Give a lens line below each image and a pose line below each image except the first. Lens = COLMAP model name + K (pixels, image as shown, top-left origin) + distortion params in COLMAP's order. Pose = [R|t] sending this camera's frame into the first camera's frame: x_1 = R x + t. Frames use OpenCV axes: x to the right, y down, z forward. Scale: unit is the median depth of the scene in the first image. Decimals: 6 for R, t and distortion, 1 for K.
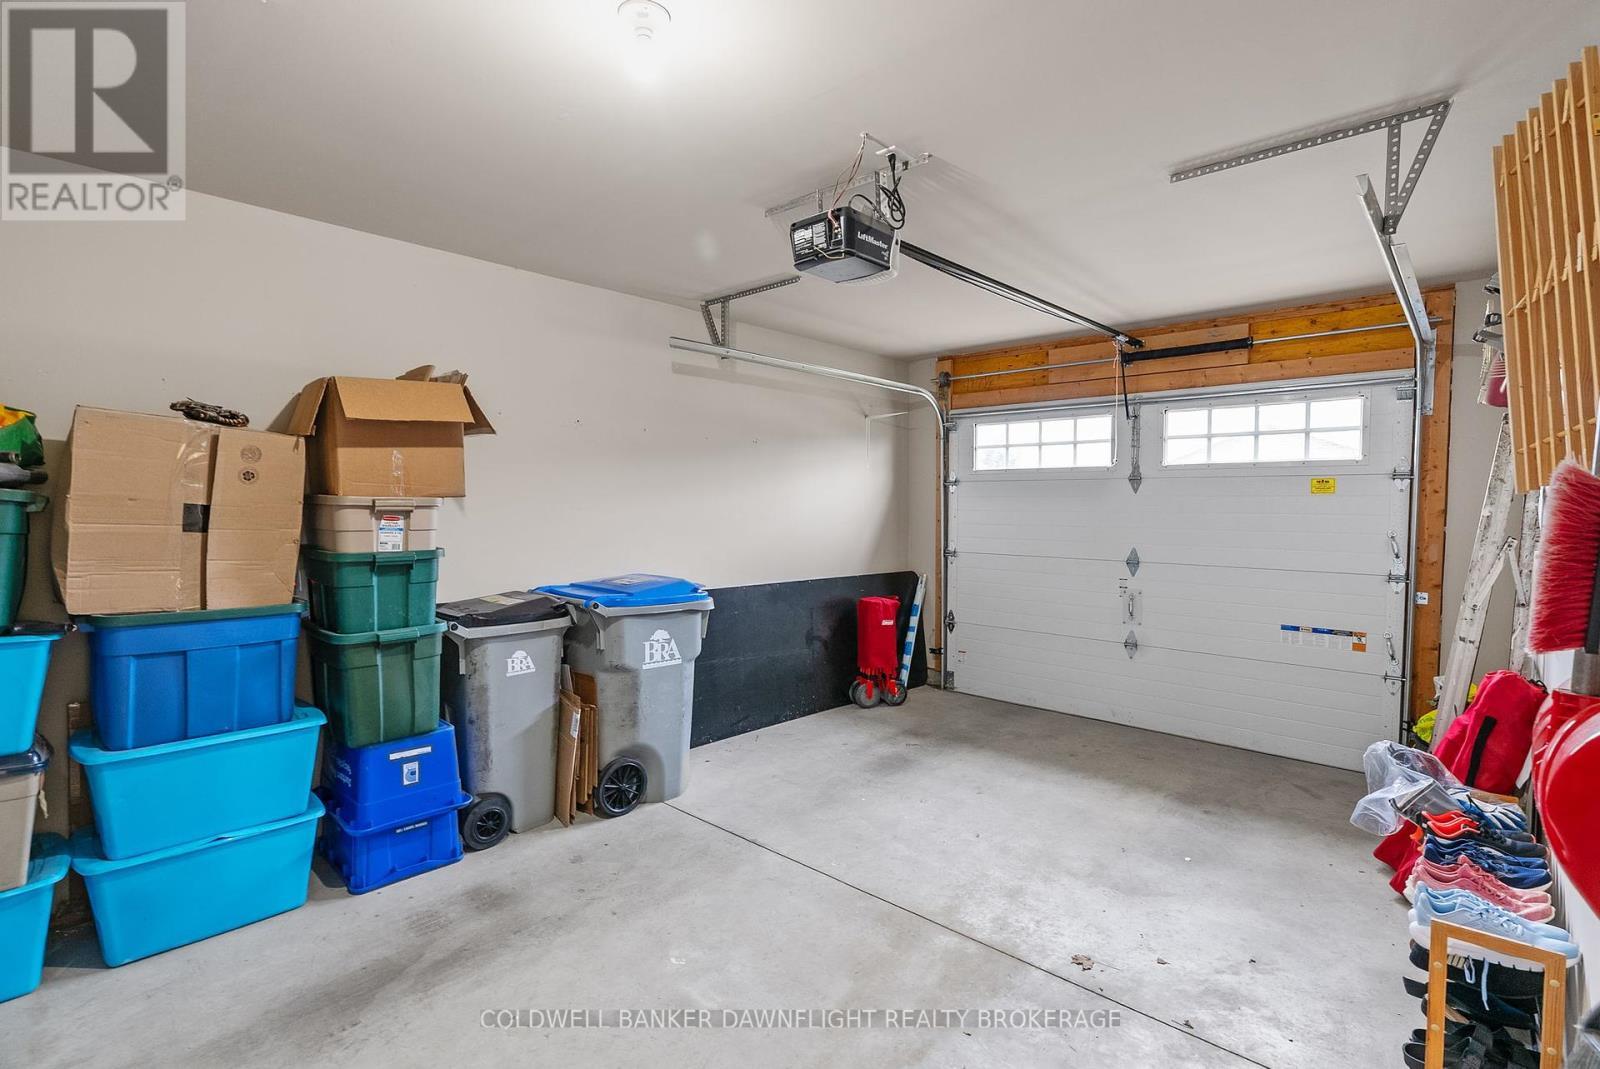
lens RADIAL K [[721.2, 0, 801.5], [0, 721.2, 524.5], [0, 0, 1]] dist [-0.003857, 0.000754]
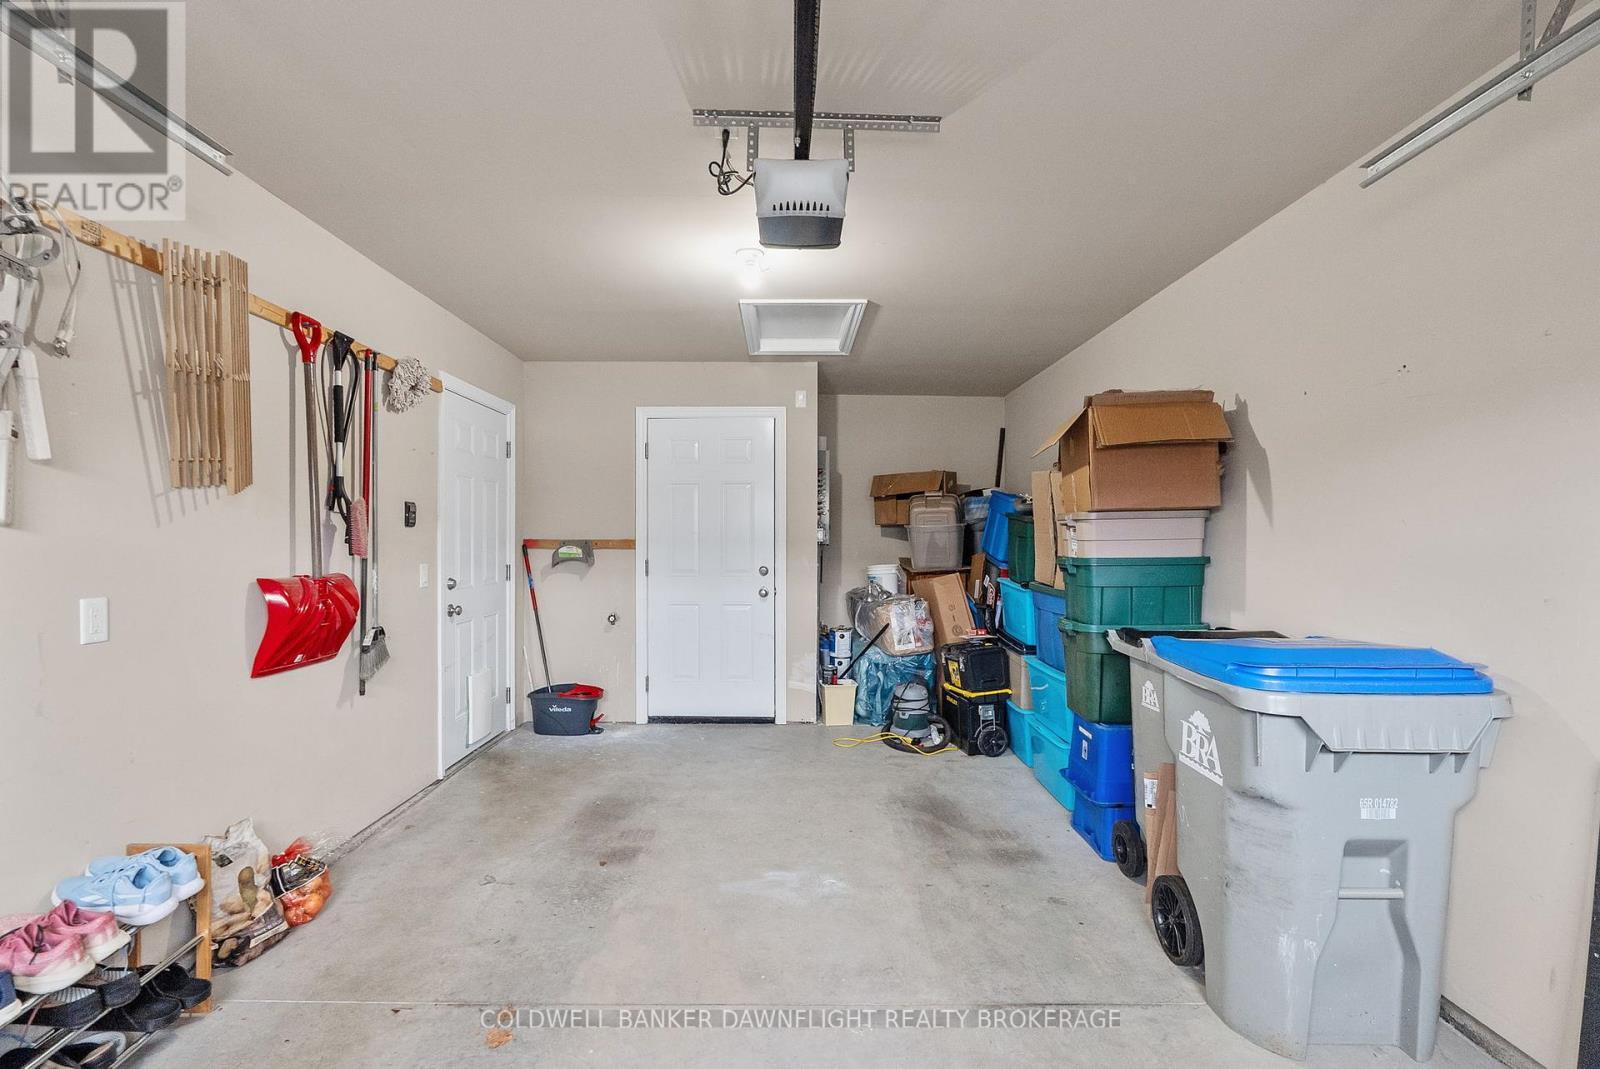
lens RADIAL K [[721.2, 0, 801.5], [0, 721.2, 524.5], [0, 0, 1]] dist [-0.003857, 0.000754]
pose [[-0.721740, -0.020860, -0.691849, 0.632728], [-0.025061, 0.999678, -0.003997, -0.003988], [0.691710, 0.014454, -0.722031, 1.593606]]
